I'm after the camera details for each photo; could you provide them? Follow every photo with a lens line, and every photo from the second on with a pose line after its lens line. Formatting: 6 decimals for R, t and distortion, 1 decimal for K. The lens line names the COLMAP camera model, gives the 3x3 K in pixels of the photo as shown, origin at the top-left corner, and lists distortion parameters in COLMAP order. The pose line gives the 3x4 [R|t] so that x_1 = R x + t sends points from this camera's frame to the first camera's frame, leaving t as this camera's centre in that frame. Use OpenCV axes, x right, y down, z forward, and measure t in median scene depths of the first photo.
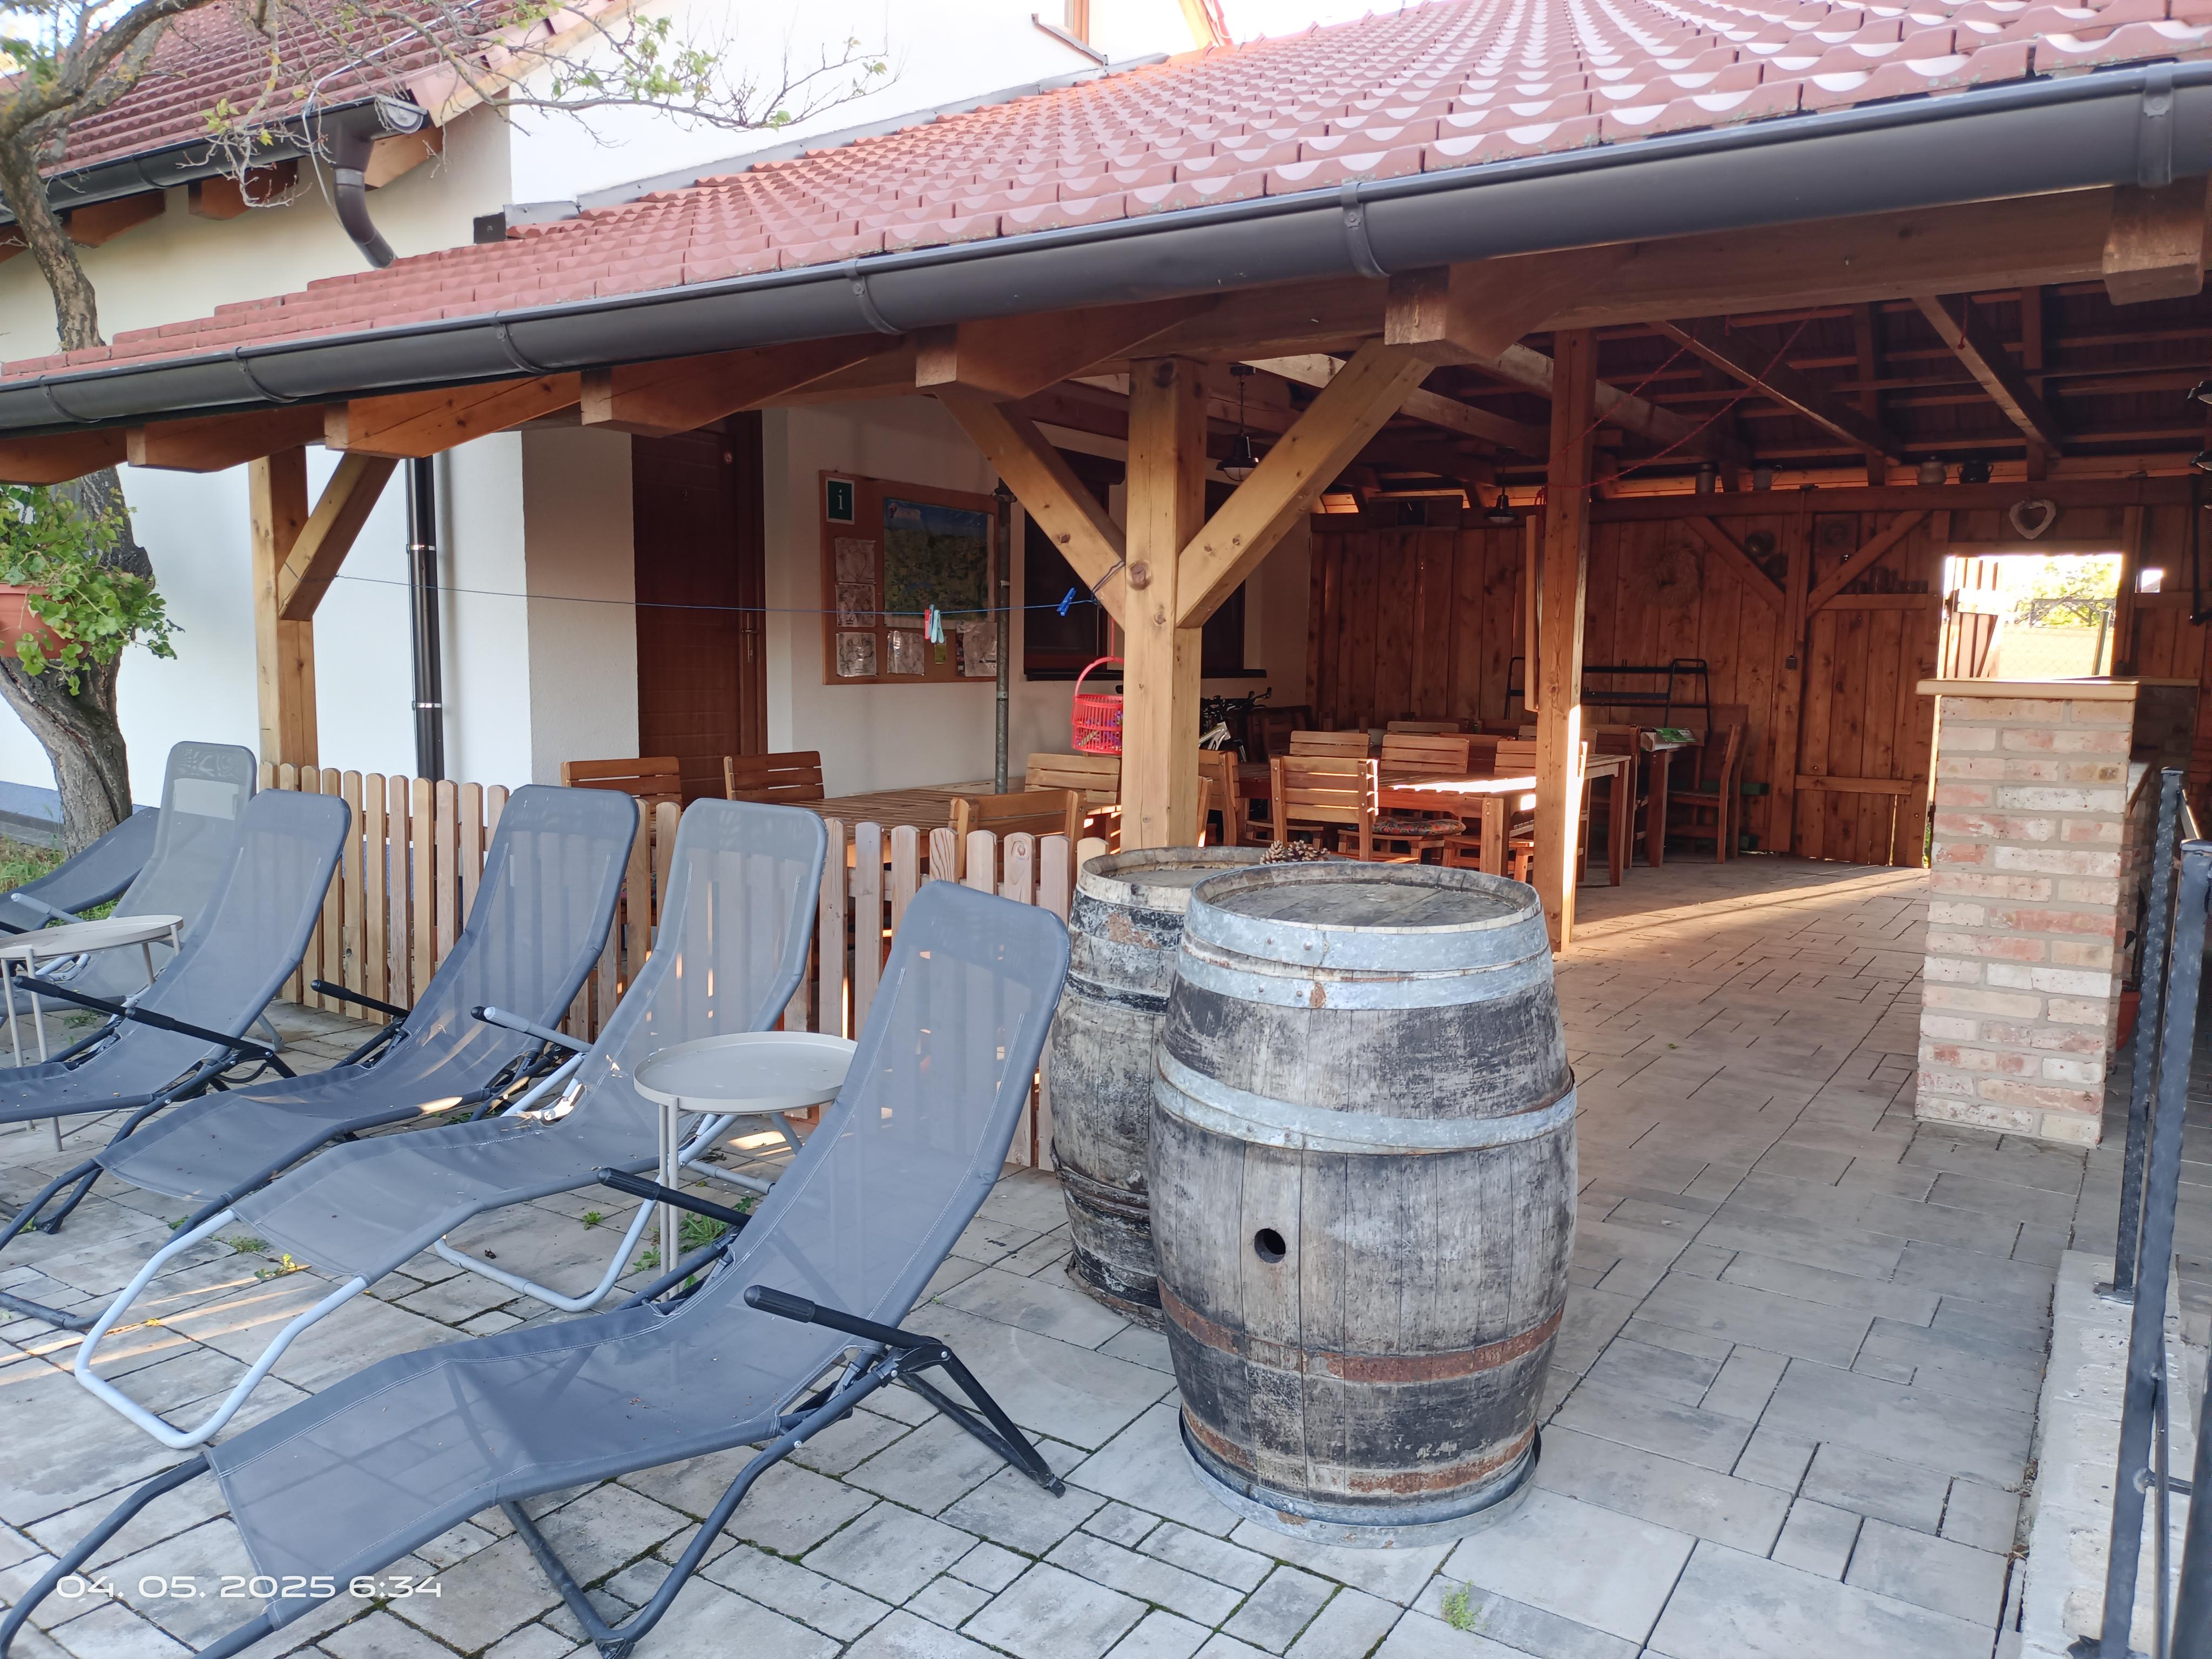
lens RADIAL K [[1578.2, 0, 1106.0], [0, 1578.2, 829.5], [0, 0, 1]] dist [0.046980, -0.055026]
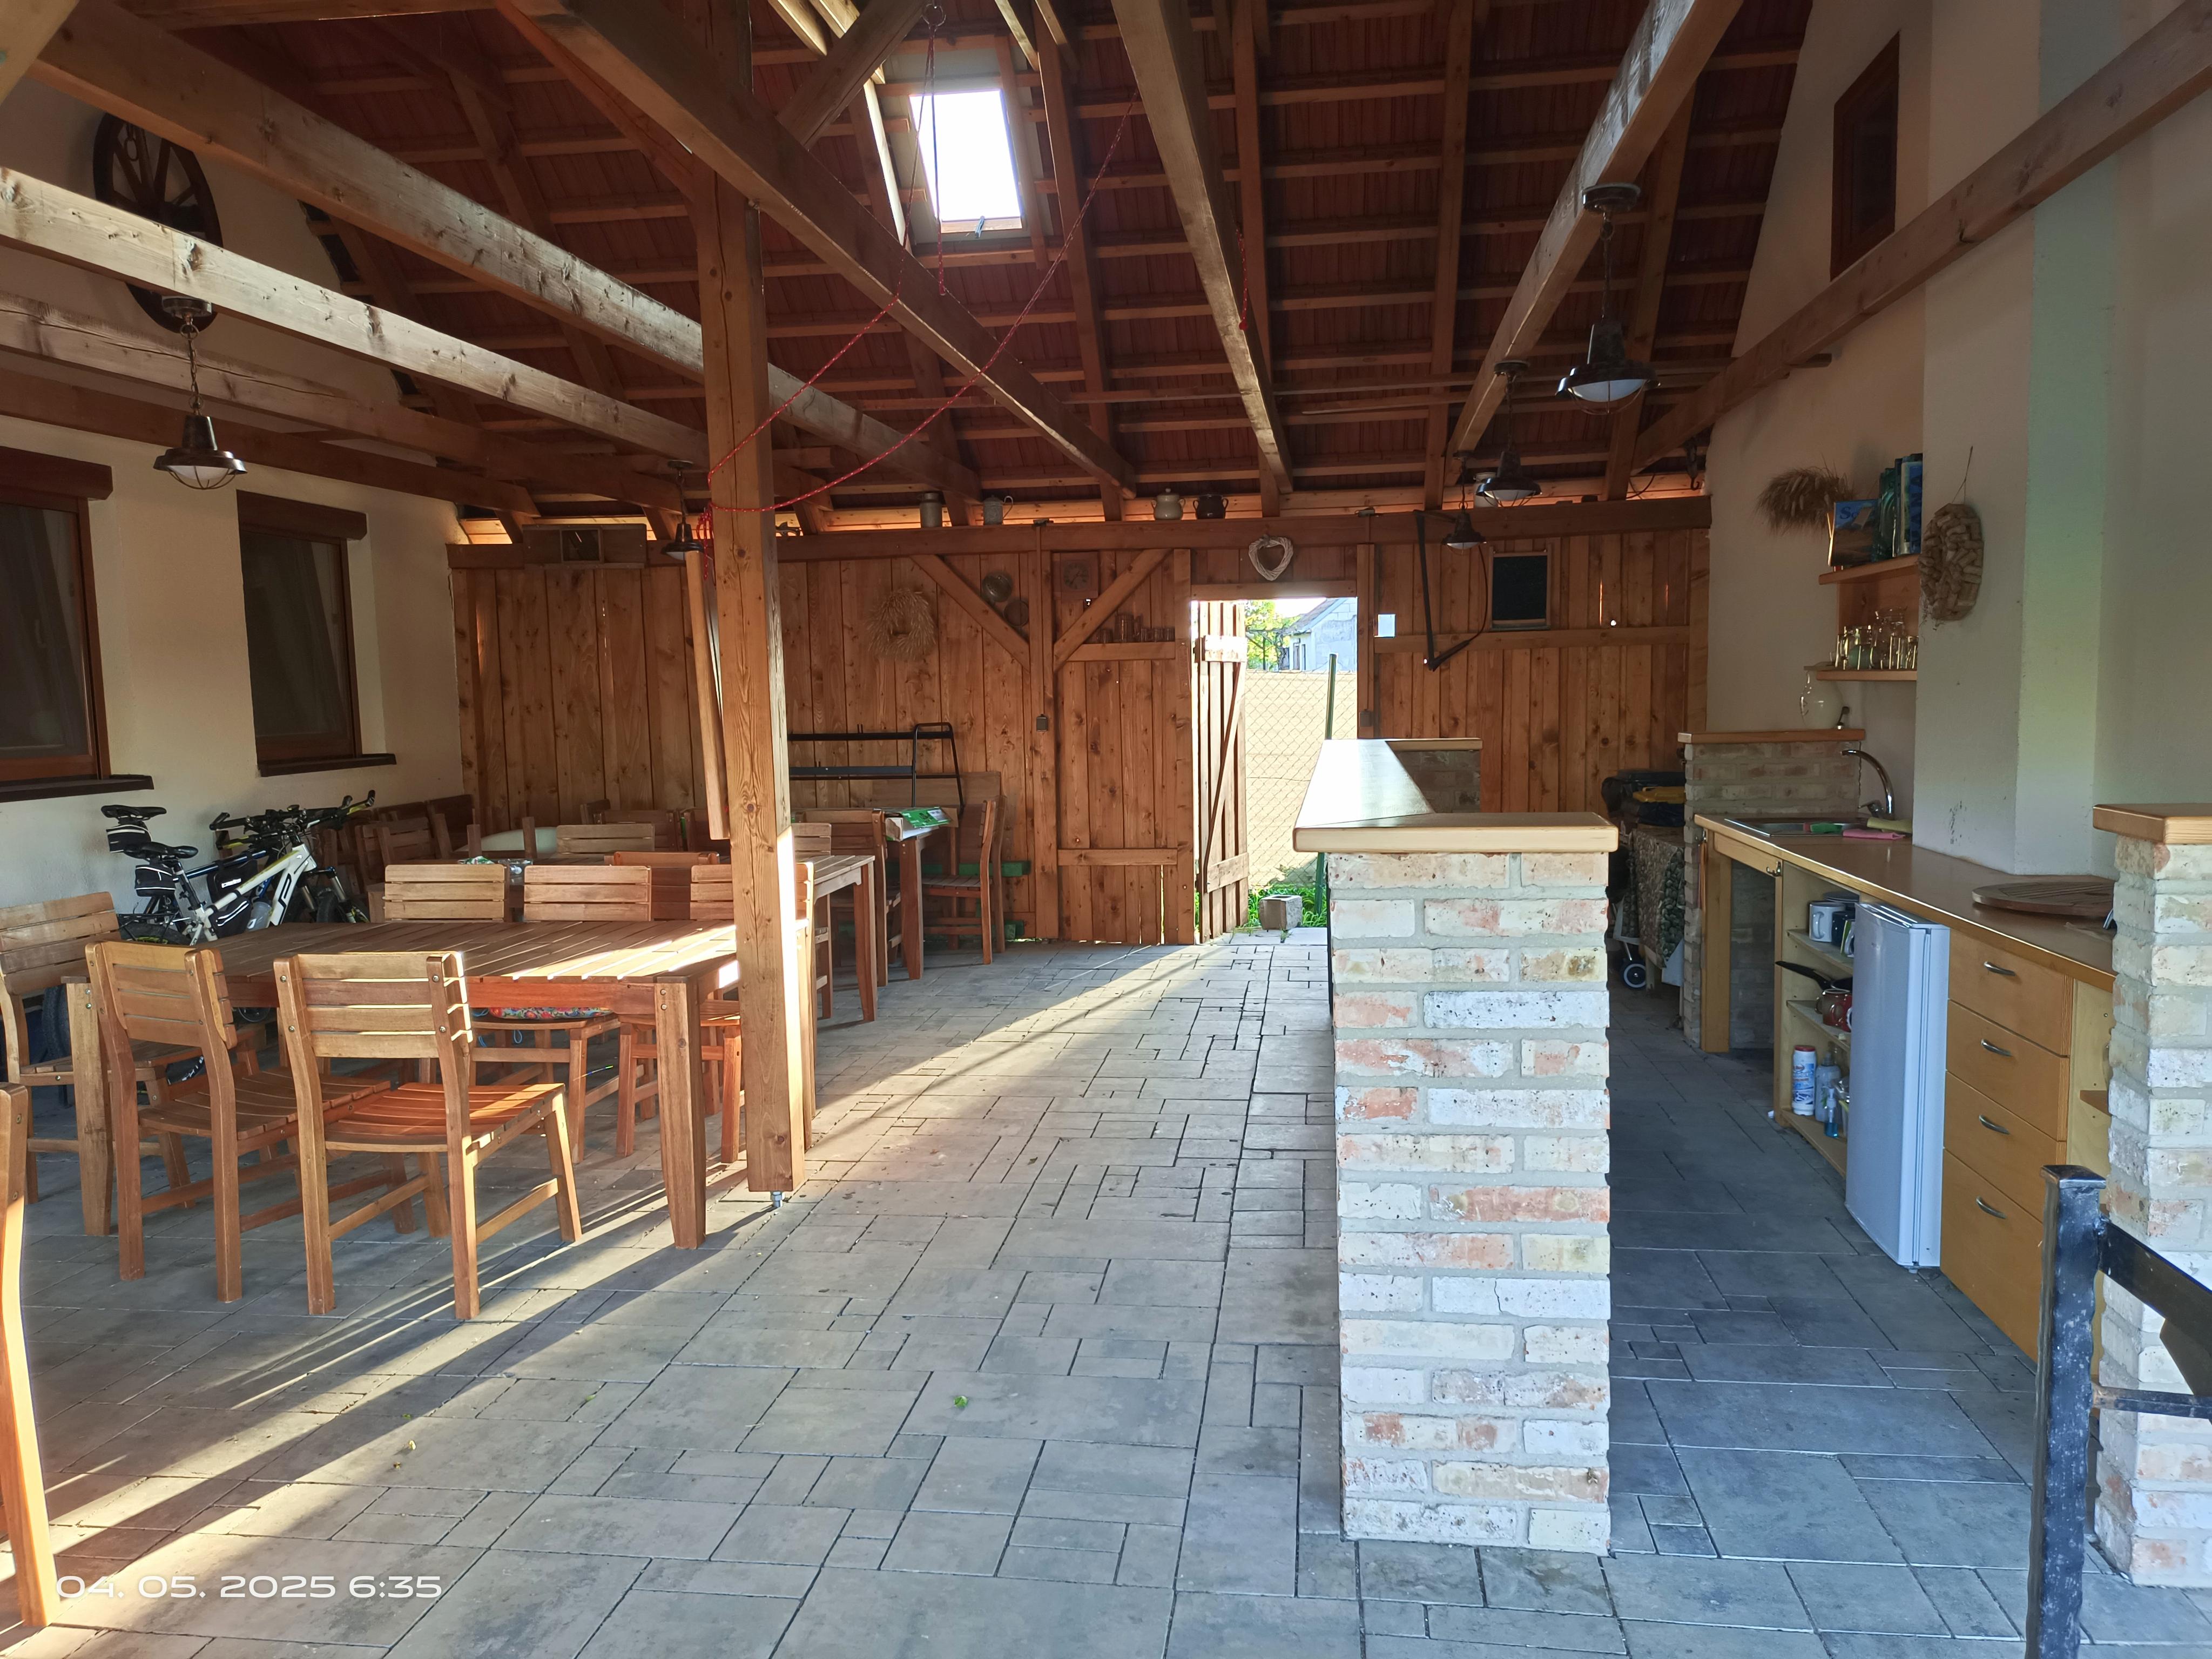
lens RADIAL K [[1631.1, 0, 1106.0], [0, 1631.1, 829.5], [0, 0, 1]] dist [0.136461, -0.173312]
pose [[0.896705, -0.073306, 0.436516, 0.066005], [0.085583, 0.996295, -0.008496, -0.035580], [-0.434276, 0.044977, 0.899656, 0.178887]]
